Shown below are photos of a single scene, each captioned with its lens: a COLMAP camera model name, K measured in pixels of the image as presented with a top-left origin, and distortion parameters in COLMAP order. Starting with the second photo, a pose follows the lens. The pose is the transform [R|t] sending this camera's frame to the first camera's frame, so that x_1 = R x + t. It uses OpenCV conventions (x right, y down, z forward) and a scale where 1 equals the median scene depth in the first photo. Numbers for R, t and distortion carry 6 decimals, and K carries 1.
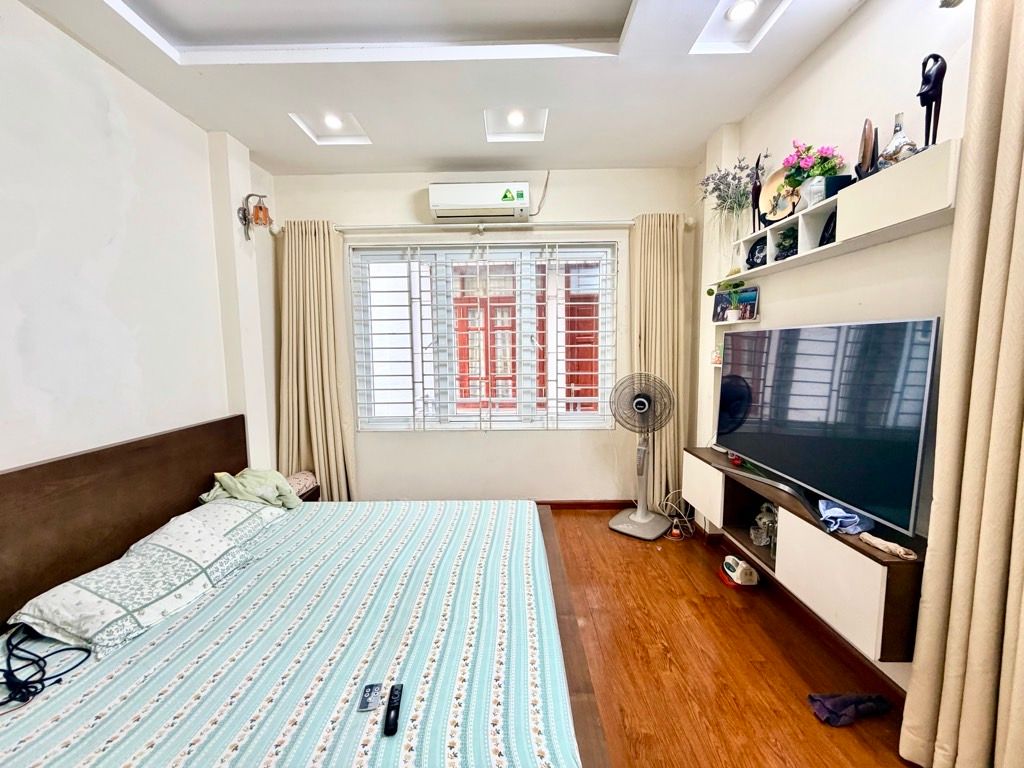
lens RADIAL K [[410.0, 0, 511.5], [0, 410.0, 381.4], [0, 0, 1]] dist [-0.000147, -0.000378]
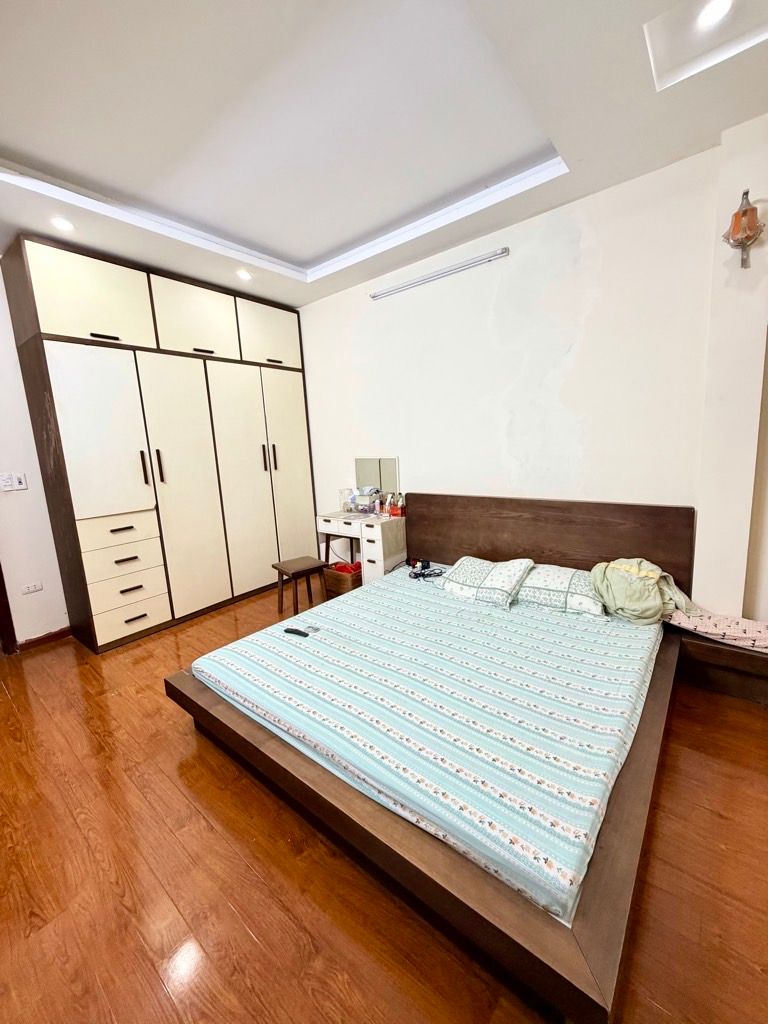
lens RADIAL K [[410.0, 0, 389.7], [0, 410.0, 512.2], [0, 0, 1]] dist [-0.000147, -0.000378]
pose [[-0.618293, 0.182634, -0.764434, 0.327480], [-0.005215, 0.971652, 0.236359, -0.095225], [0.785931, 0.150125, -0.599813, 0.951195]]
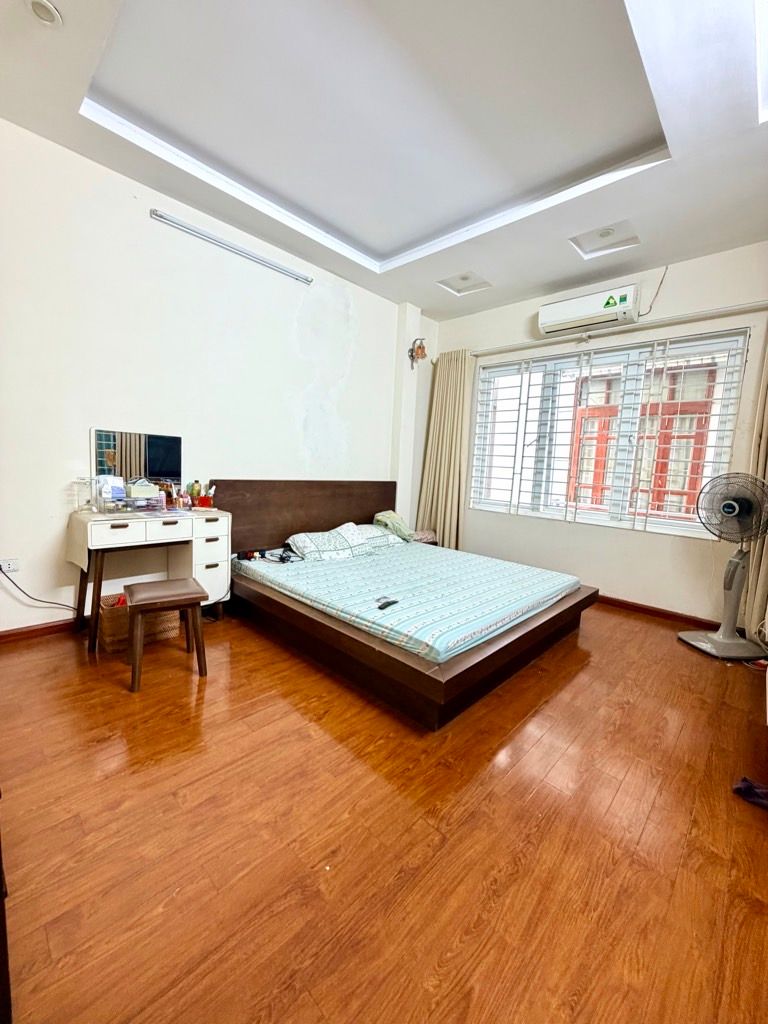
lens RADIAL K [[410.0, 0, 384.2], [0, 410.0, 506.9], [0, 0, 1]] dist [-0.000147, -0.000378]
pose [[0.725539, 0.121583, -0.677355, 0.365189], [-0.117036, 0.991731, 0.052652, 0.093656], [0.678156, 0.041074, 0.733769, -0.170866]]
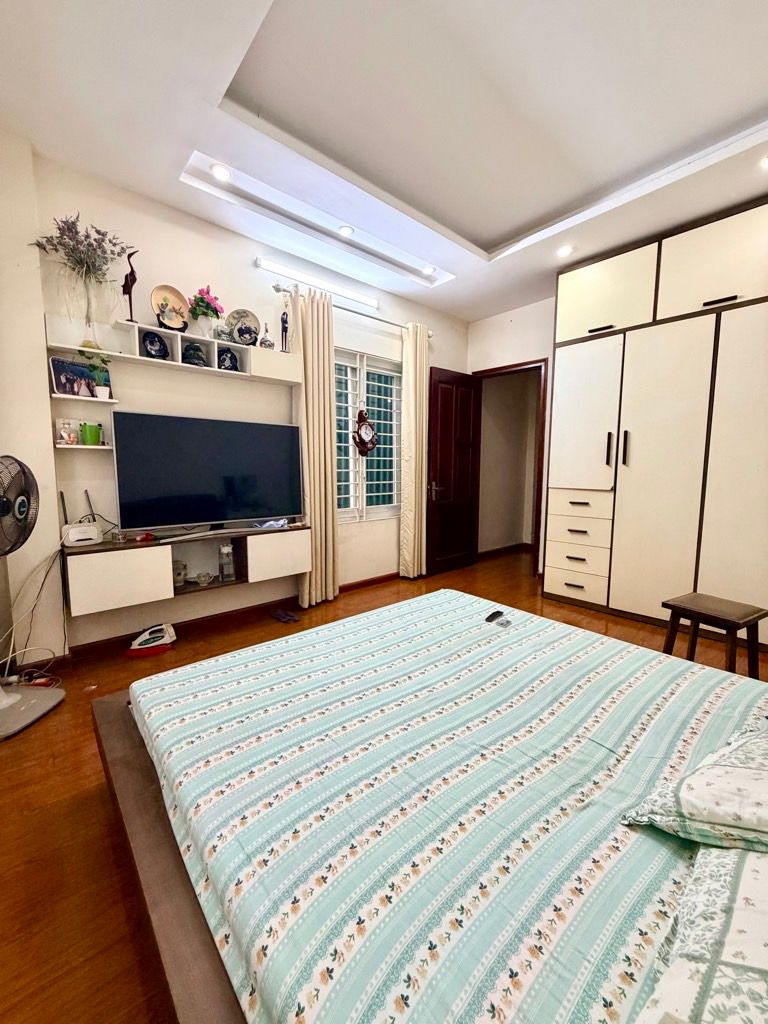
lens RADIAL K [[410.0, 0, 379.2], [0, 410.0, 513.5], [0, 0, 1]] dist [-0.000147, -0.000378]
pose [[-0.650776, -0.074129, 0.755642, -0.509953], [0.066264, 0.985880, 0.153784, 0.003993], [-0.756372, 0.150150, -0.636675, 0.971479]]
